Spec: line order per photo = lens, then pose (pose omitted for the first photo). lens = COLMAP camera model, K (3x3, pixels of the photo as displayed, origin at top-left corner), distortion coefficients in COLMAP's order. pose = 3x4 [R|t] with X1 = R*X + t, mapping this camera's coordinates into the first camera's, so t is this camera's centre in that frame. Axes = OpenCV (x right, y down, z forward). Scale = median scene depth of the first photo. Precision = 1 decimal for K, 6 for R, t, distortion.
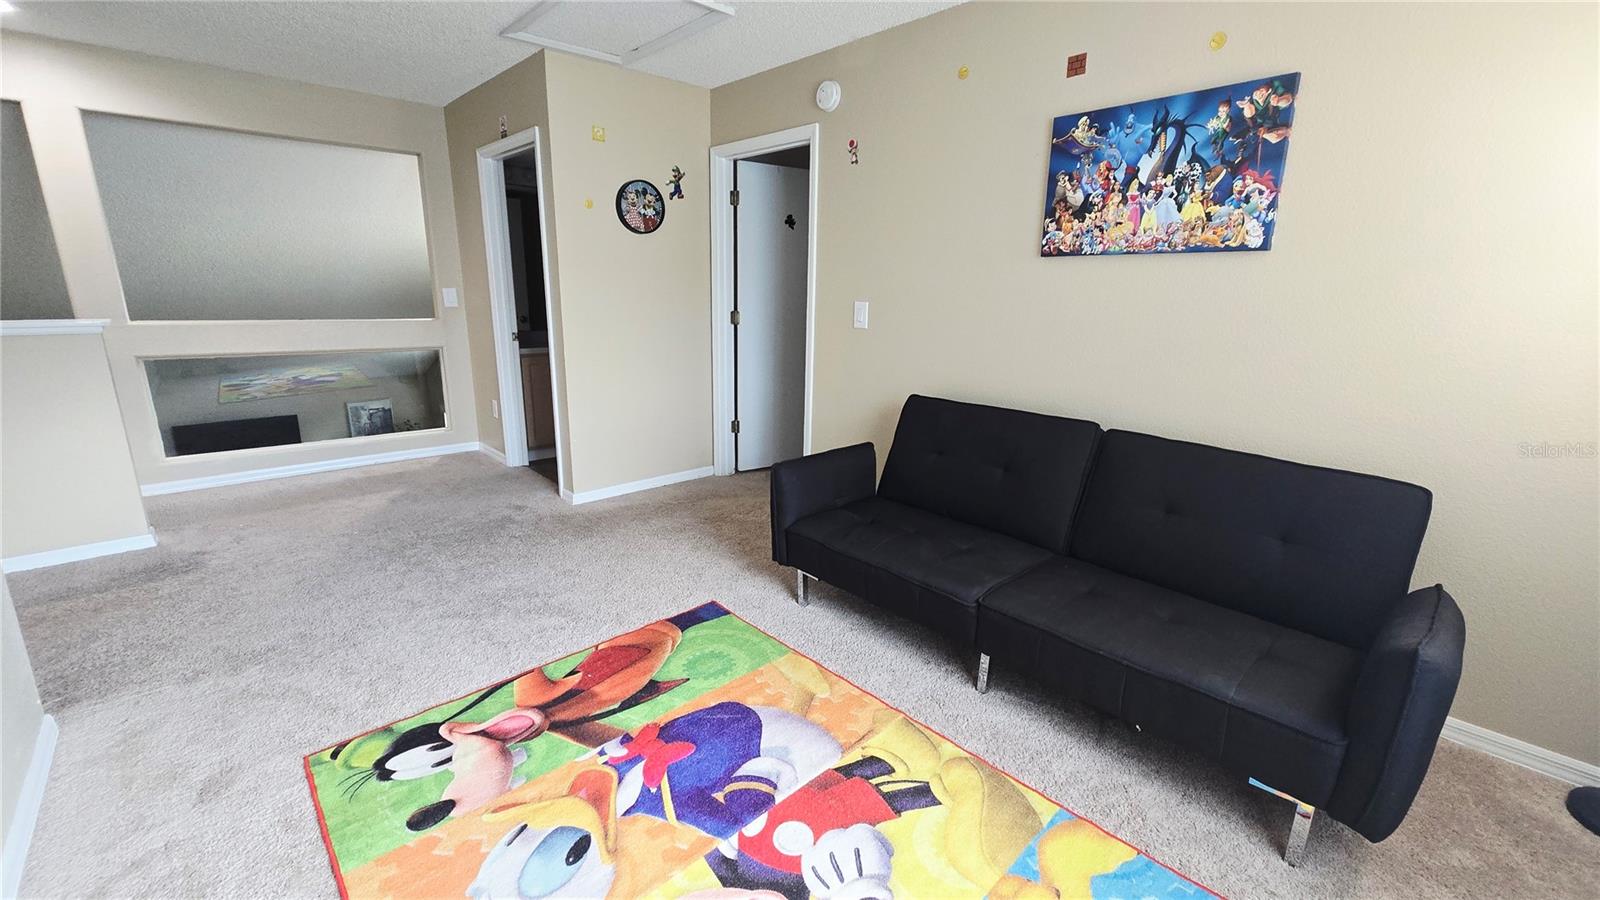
lens RADIAL K [[653.5, 0, 799.5], [0, 653.5, 447.5], [0, 0, 1]] dist [0.001264, 0.000831]
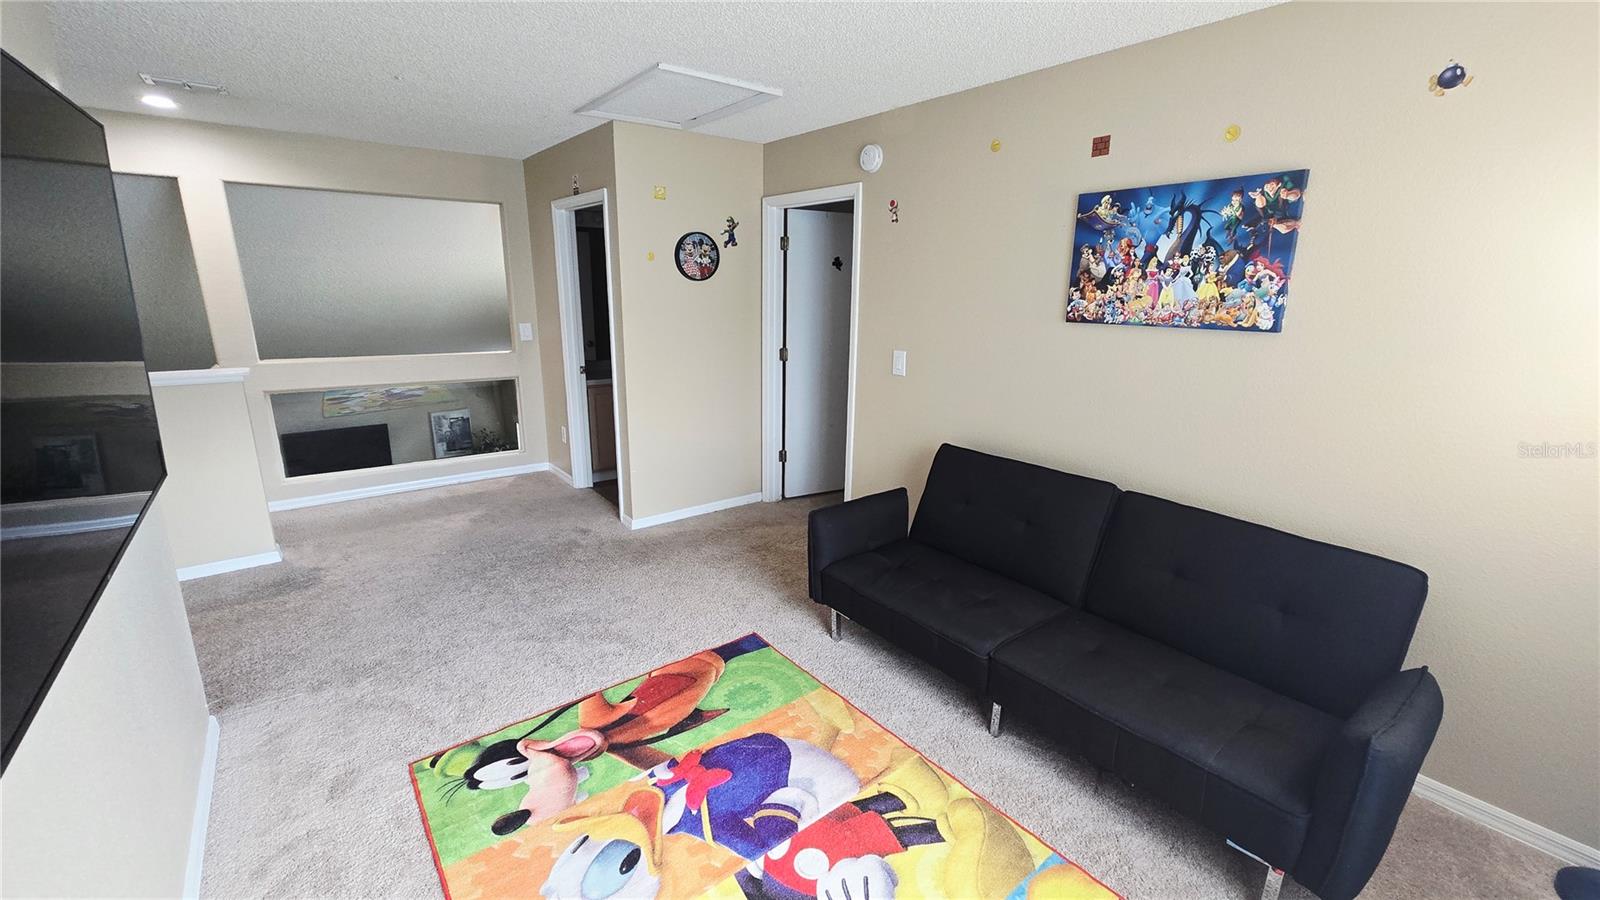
lens RADIAL K [[653.5, 0, 799.3], [0, 653.5, 448.7], [0, 0, 1]] dist [0.001264, 0.000831]
pose [[0.996172, 0.016840, -0.085776, 0.040988], [-0.016530, 0.999854, 0.004319, -0.103179], [0.085836, -0.002884, 0.996305, -0.111534]]
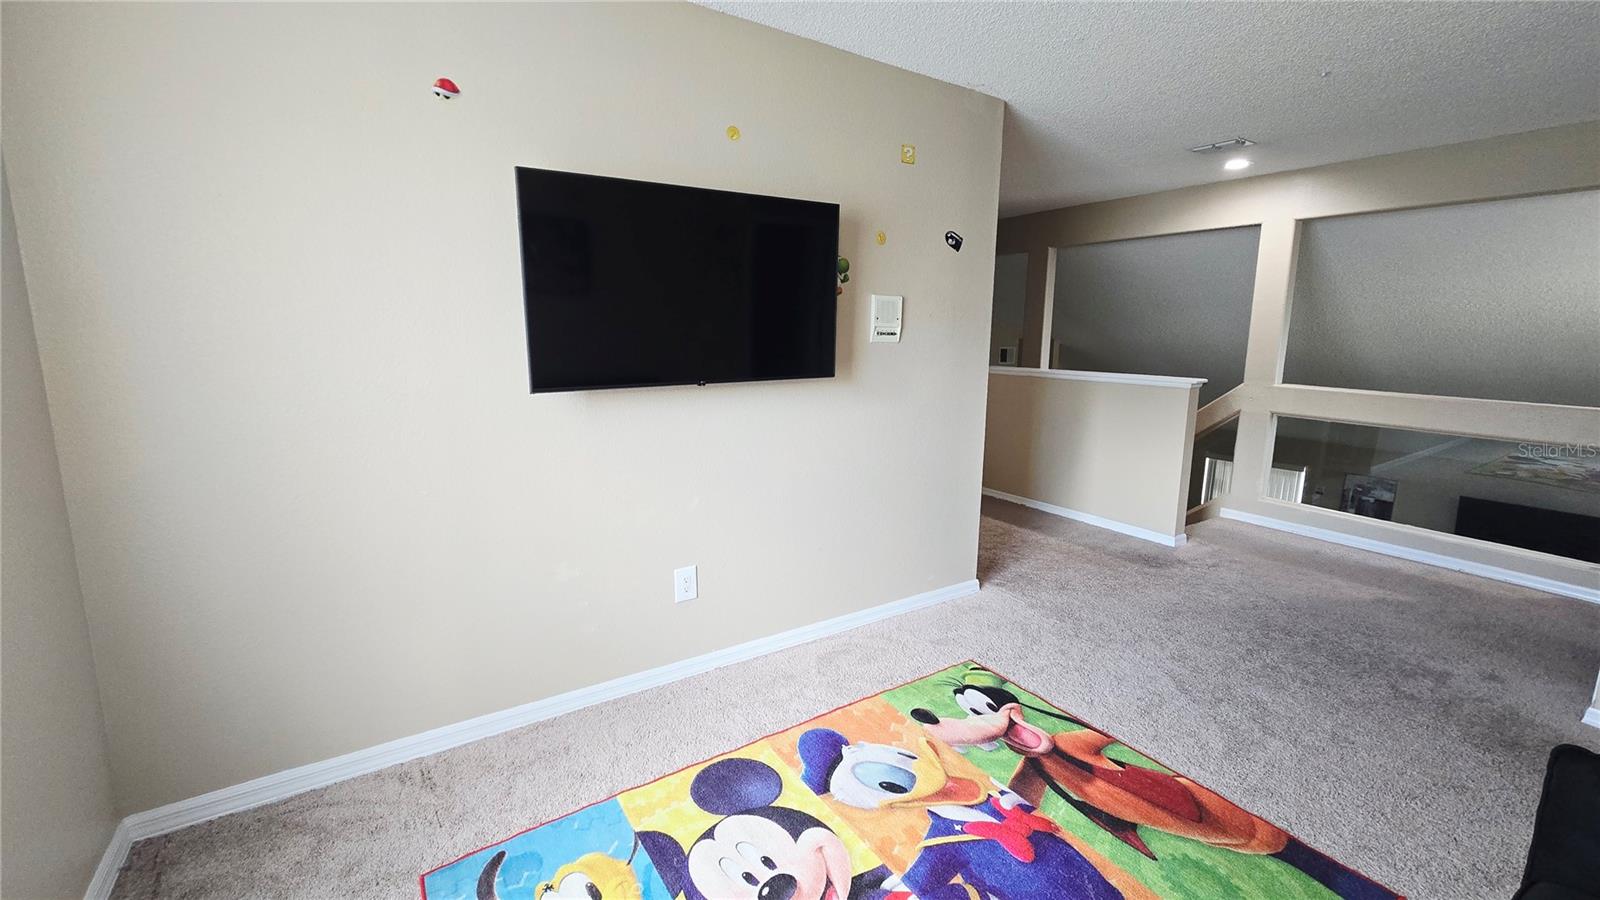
lens RADIAL K [[653.5, 0, 798.8], [0, 653.5, 446.6], [0, 0, 1]] dist [0.001264, 0.000831]
pose [[-0.171778, 0.156096, -0.972690, 0.601051], [-0.252884, 0.947294, 0.196680, -0.163449], [0.952125, 0.279763, -0.123250, 0.564050]]
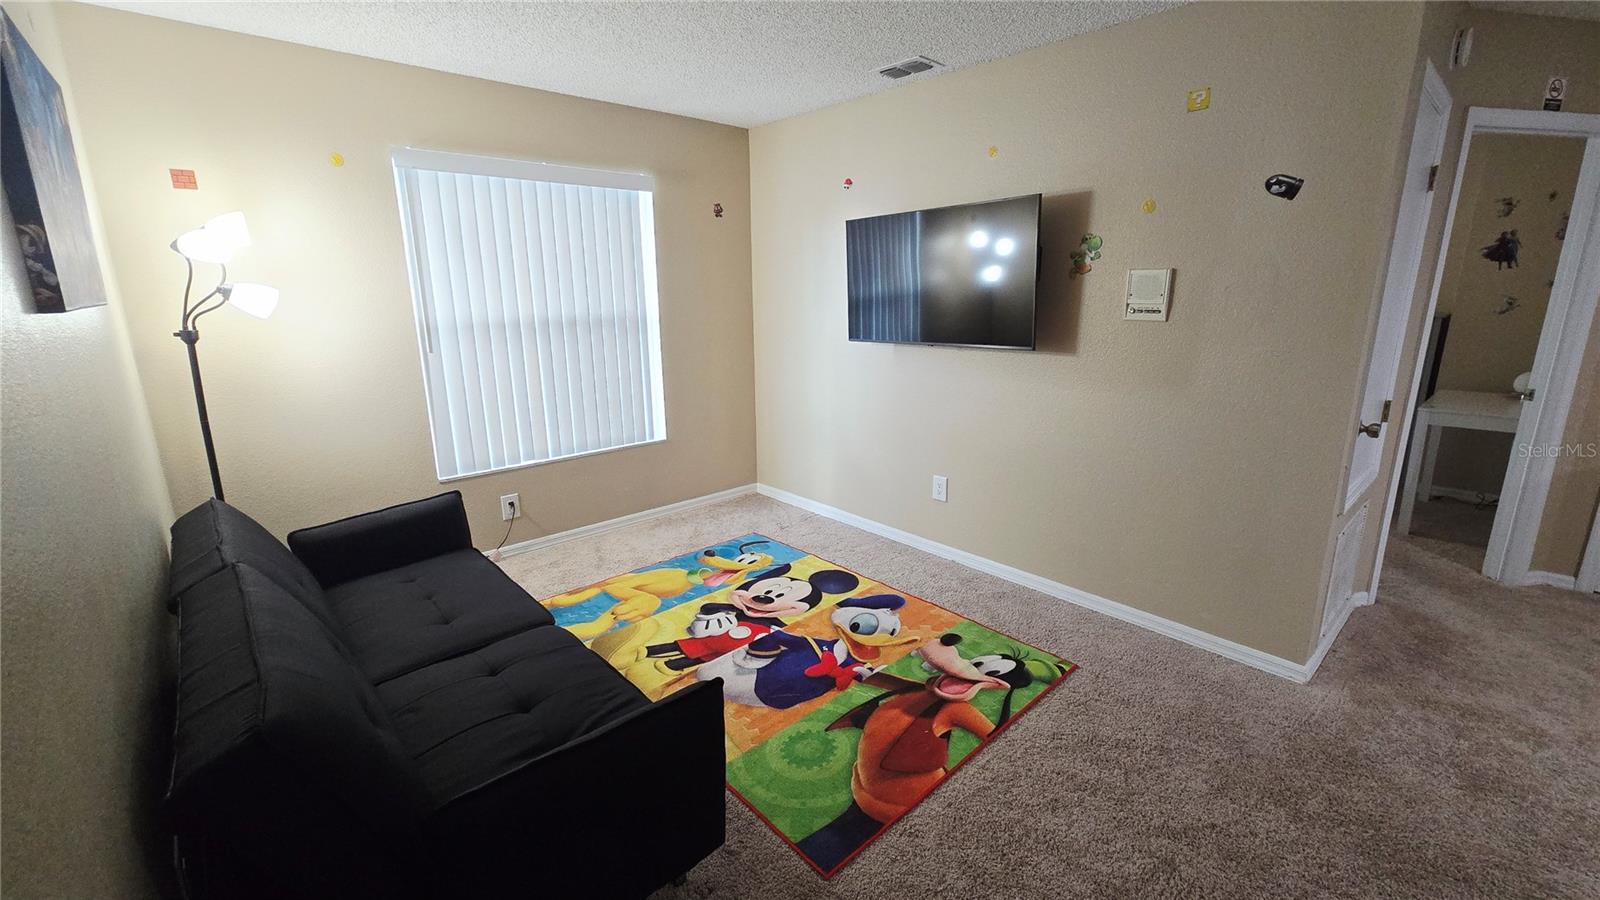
lens RADIAL K [[653.5, 0, 797.1], [0, 653.5, 445.9], [0, 0, 1]] dist [0.001264, 0.000831]
pose [[-0.999786, -0.010773, 0.017650, -0.141631], [-0.001416, 0.887247, 0.461292, -0.505994], [-0.020629, 0.461168, -0.887073, 1.726126]]
